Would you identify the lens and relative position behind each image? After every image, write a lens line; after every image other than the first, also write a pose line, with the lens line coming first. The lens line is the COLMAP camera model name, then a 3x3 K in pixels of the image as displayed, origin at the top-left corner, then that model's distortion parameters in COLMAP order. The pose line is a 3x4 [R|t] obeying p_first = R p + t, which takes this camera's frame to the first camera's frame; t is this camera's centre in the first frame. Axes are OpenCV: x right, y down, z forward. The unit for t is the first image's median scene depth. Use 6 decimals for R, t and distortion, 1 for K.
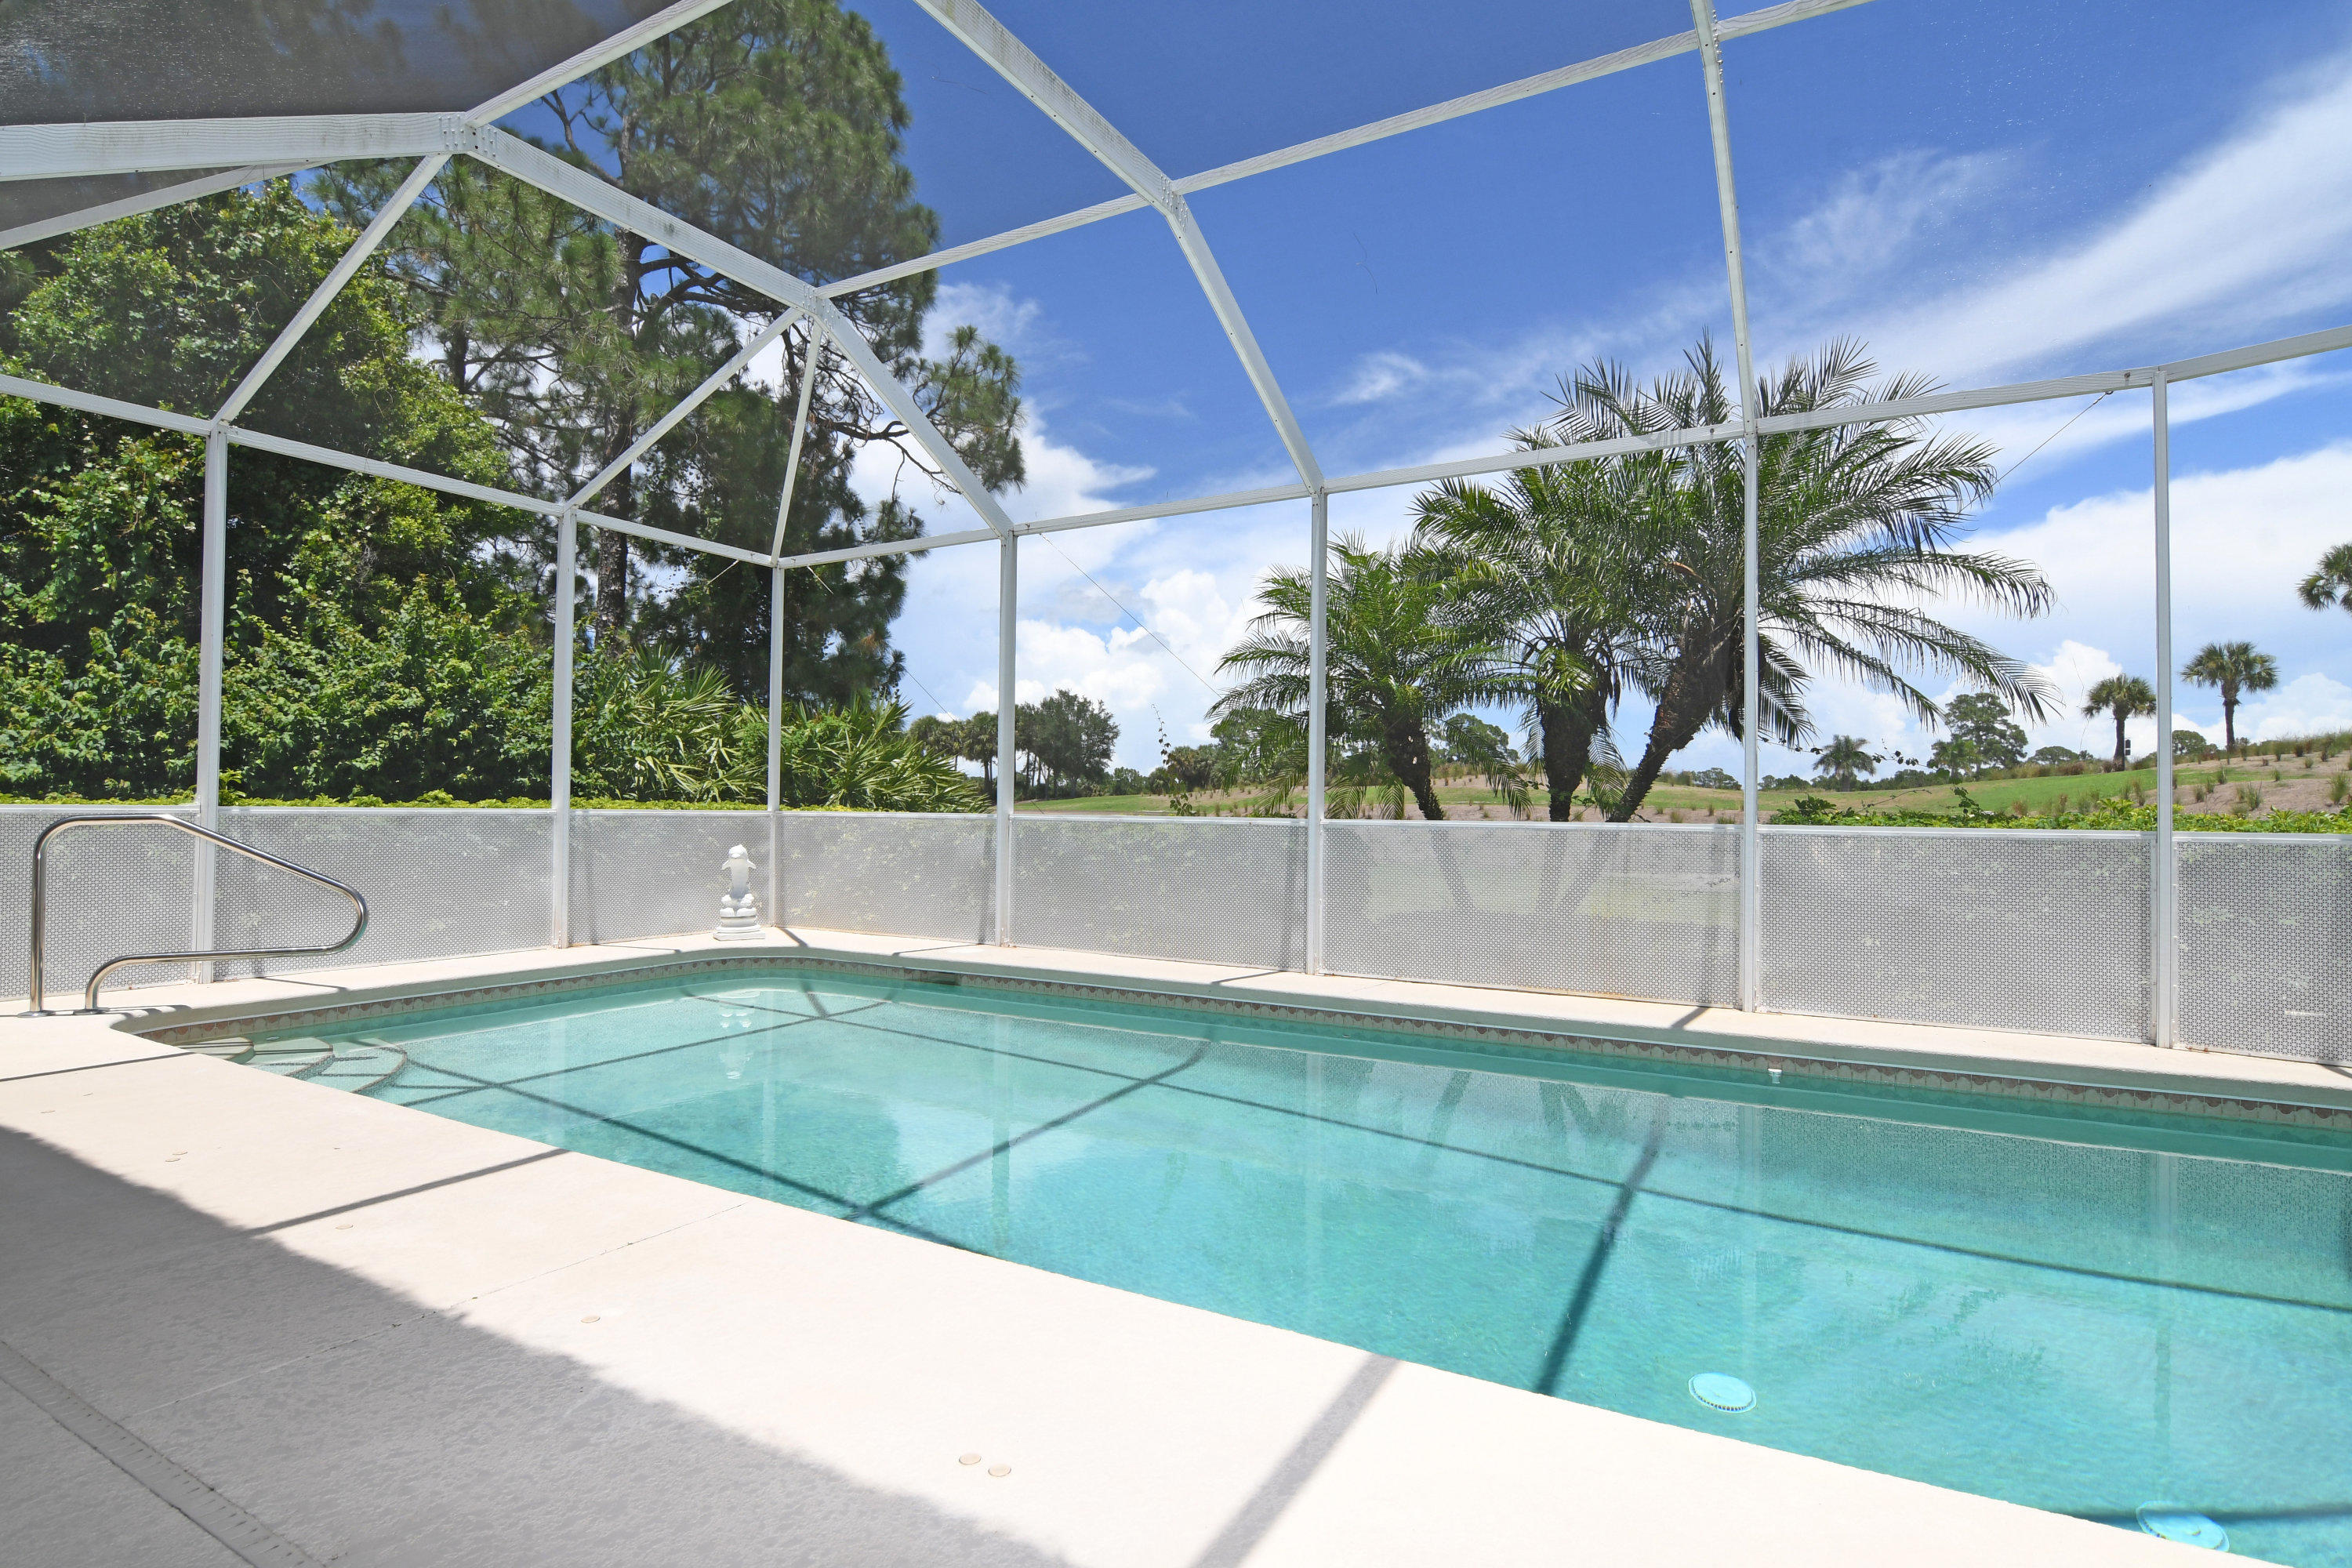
lens RADIAL K [[1177.6, 0, 1176.0], [0, 1177.6, 784.0], [0, 0, 1]] dist [-0.004442, -0.012856]
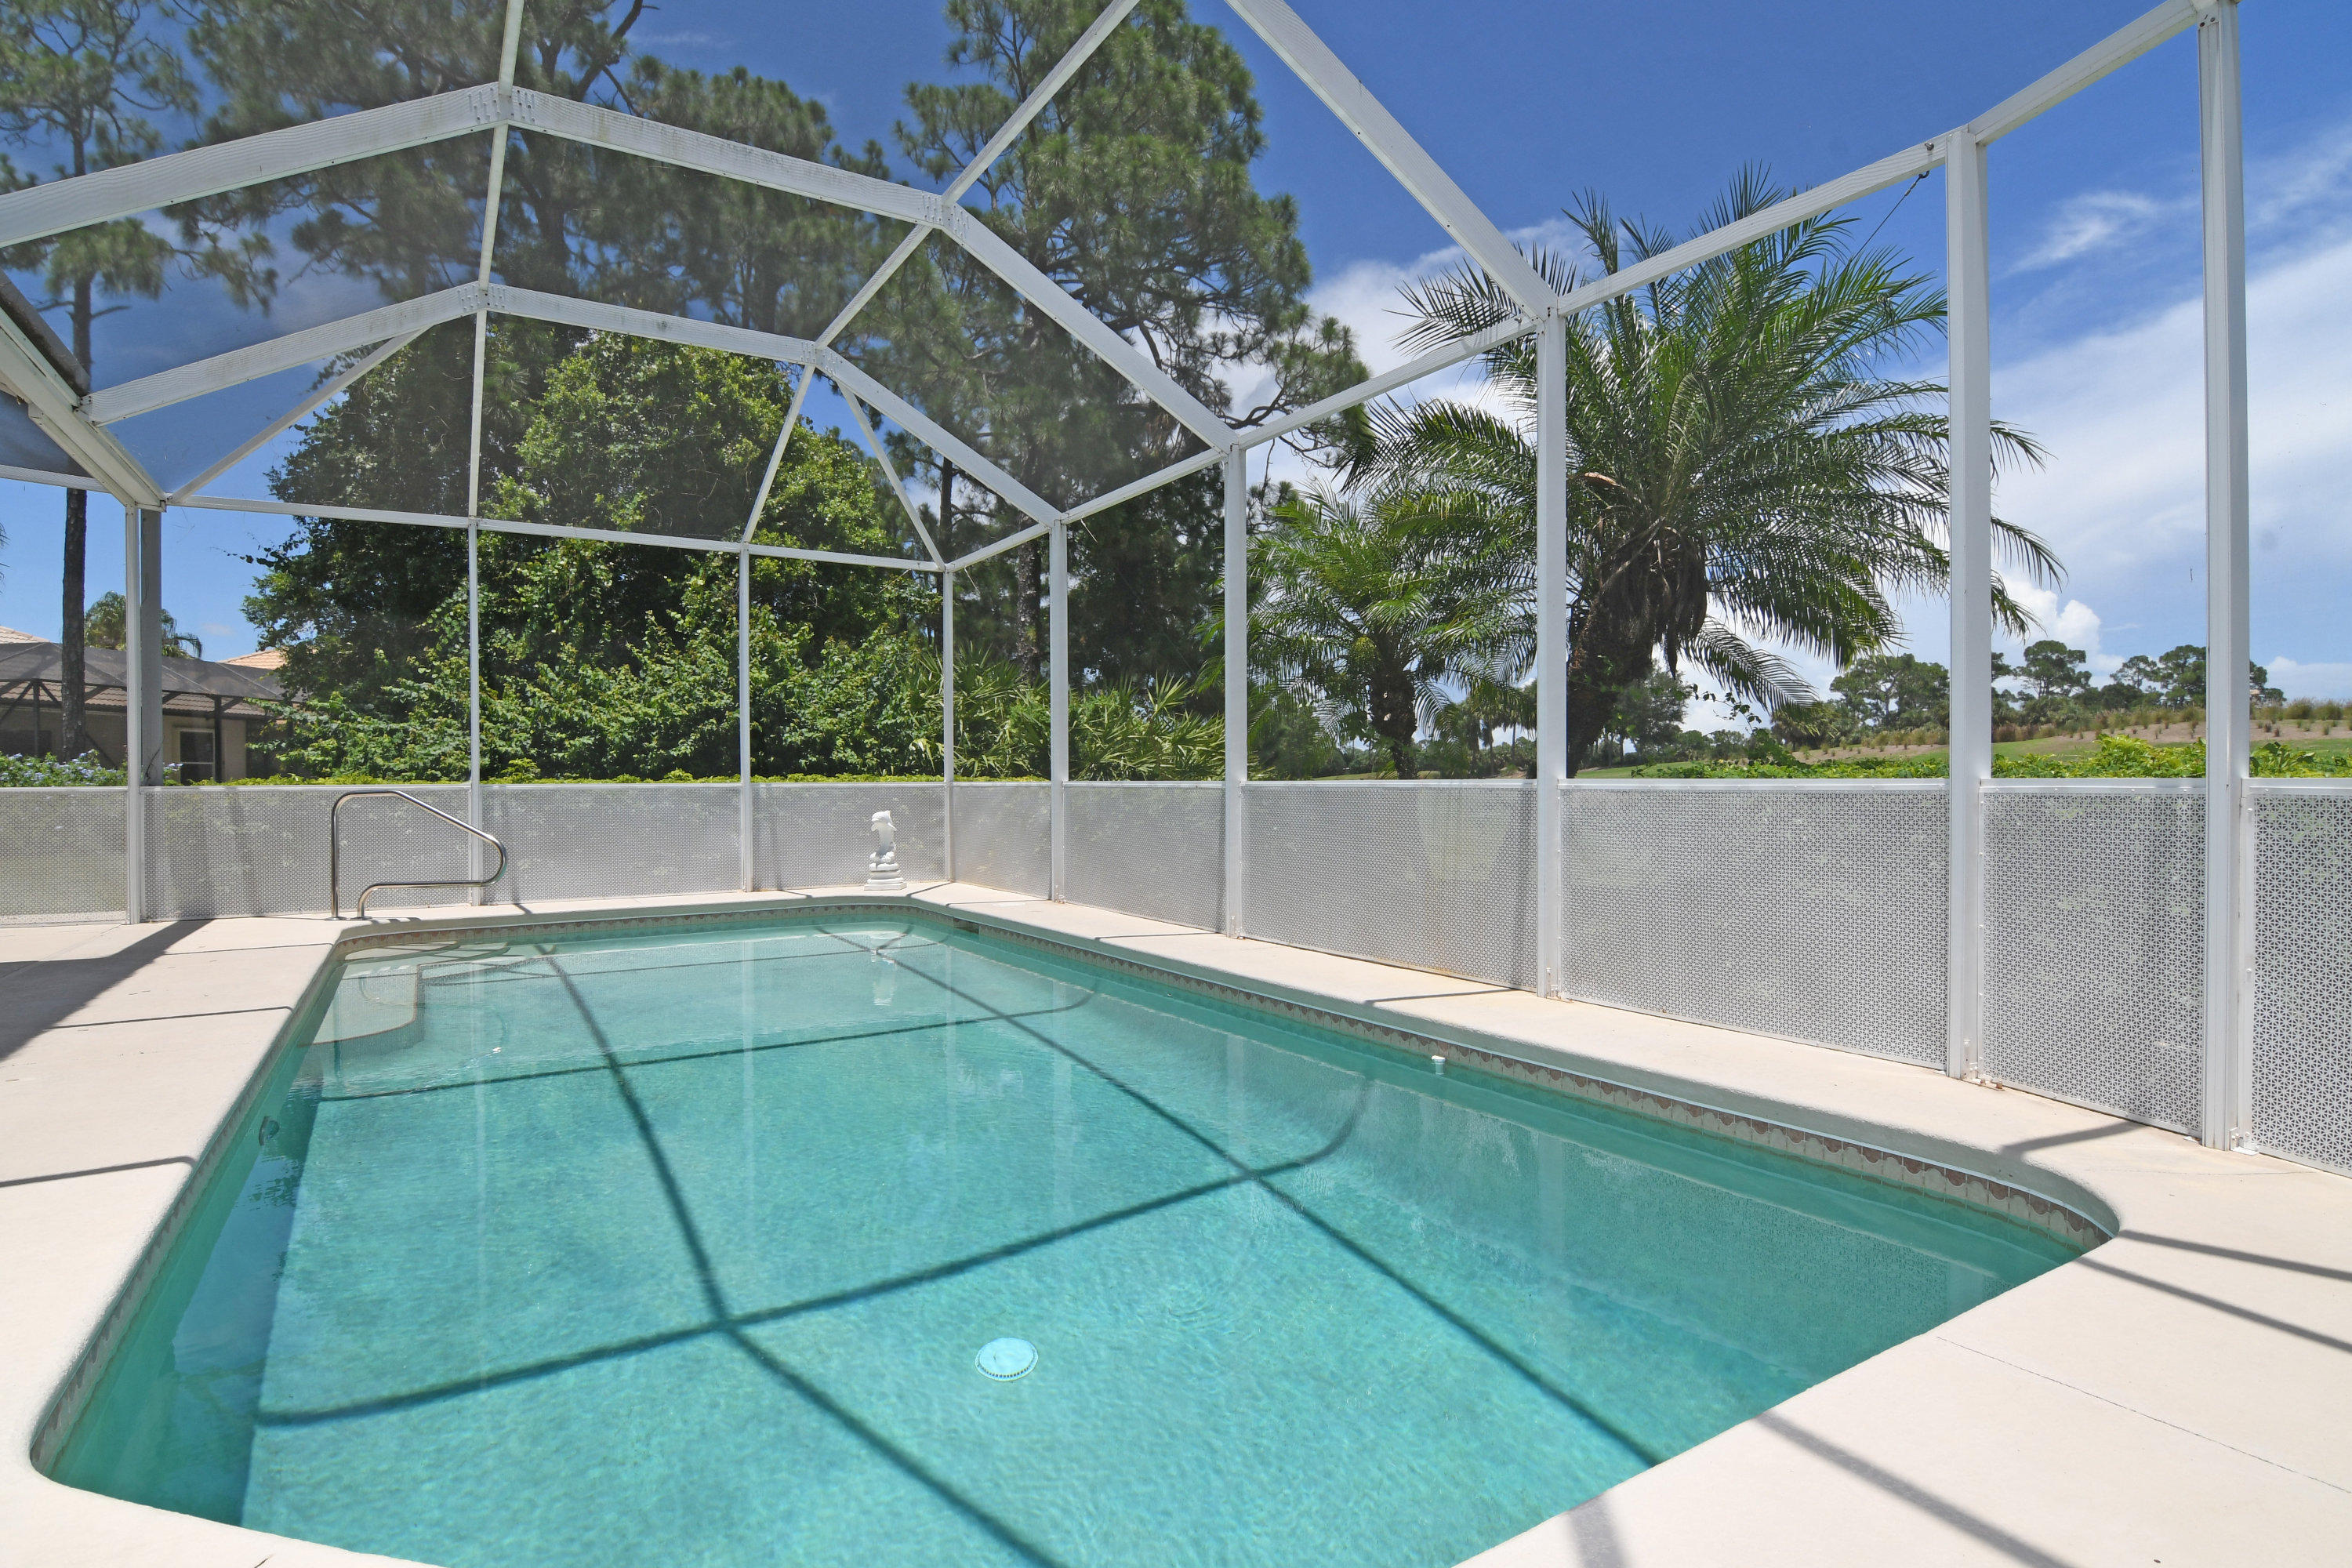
lens RADIAL K [[1186.3, 0, 1176.0], [0, 1186.3, 784.0], [0, 0, 1]] dist [-0.000249, -0.010457]
pose [[0.881640, -0.015193, -0.471677, 0.312600], [0.026603, 0.999492, 0.017532, 0.007692], [0.471171, -0.028004, 0.881597, 0.053958]]
